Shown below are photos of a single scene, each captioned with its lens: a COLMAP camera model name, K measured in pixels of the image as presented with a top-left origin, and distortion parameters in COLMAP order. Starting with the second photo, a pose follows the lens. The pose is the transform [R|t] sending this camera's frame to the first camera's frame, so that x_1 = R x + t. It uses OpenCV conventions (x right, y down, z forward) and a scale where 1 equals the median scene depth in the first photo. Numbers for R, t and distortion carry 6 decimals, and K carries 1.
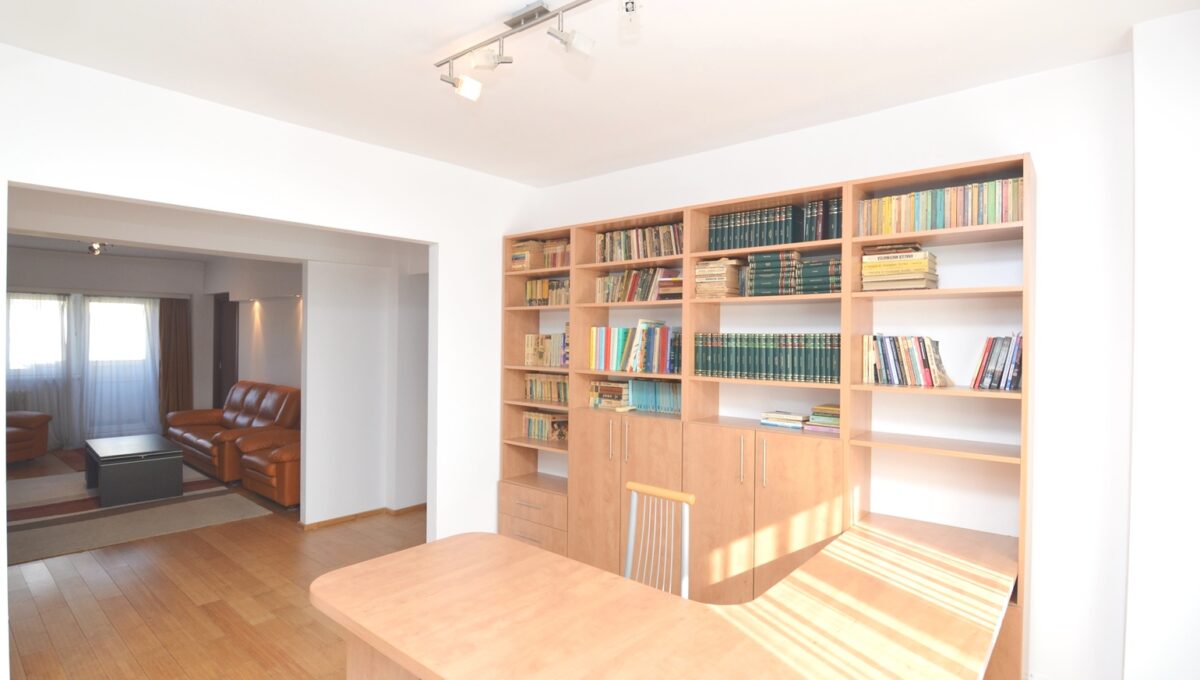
lens RADIAL K [[589.9, 0, 596.1], [0, 589.9, 340.5], [0, 0, 1]] dist [0.001491, -0.015966]
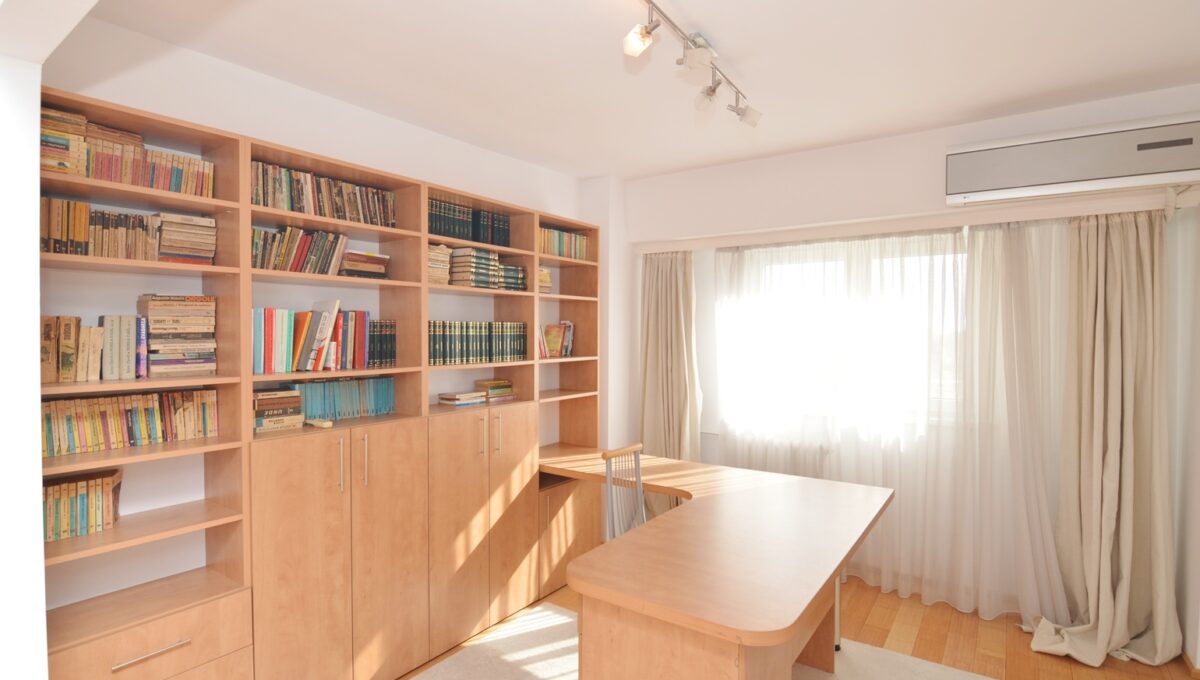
lens RADIAL K [[589.9, 0, 596.1], [0, 589.9, 340.5], [0, 0, 1]] dist [0.001491, -0.015966]
pose [[-0.086526, -0.026178, 0.995906, -0.694365], [-0.003472, 0.999657, 0.025975, -0.004819], [-0.996244, -0.001210, -0.086587, 0.722719]]
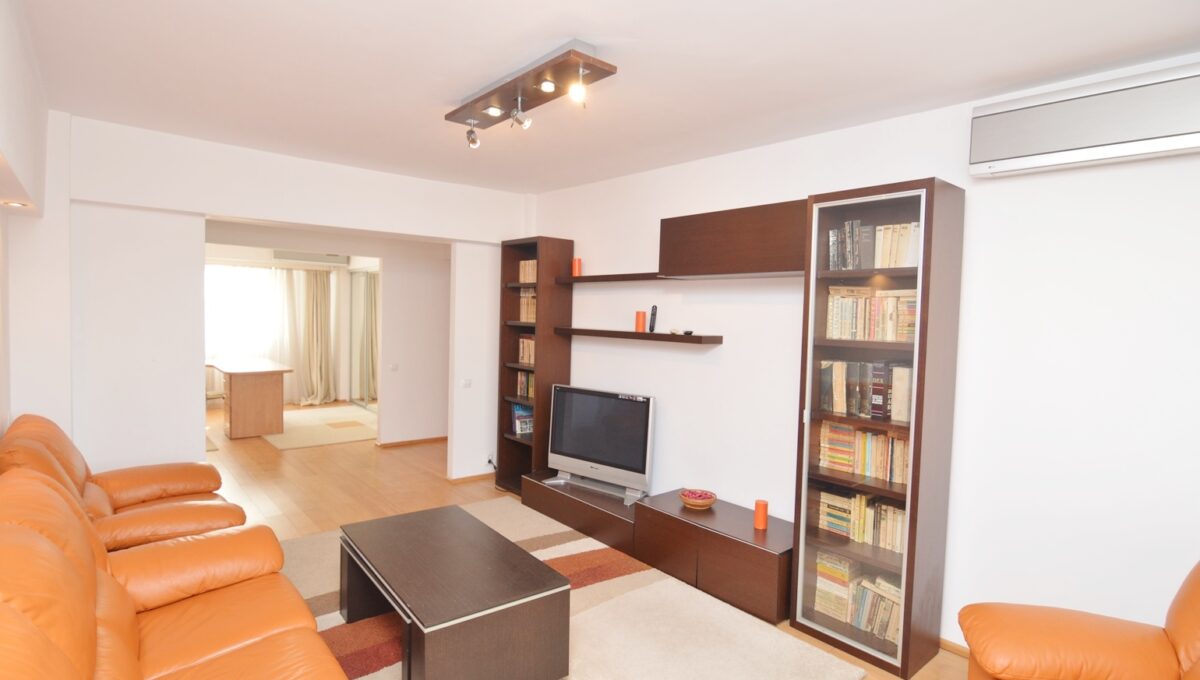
lens RADIAL K [[589.9, 0, 596.1], [0, 589.9, 340.5], [0, 0, 1]] dist [0.001491, -0.015966]
pose [[-0.985800, -0.050738, 0.160073, -1.713190], [-0.042709, 0.997670, 0.053209, -0.041628], [-0.162400, 0.045617, -0.985670, 2.522215]]
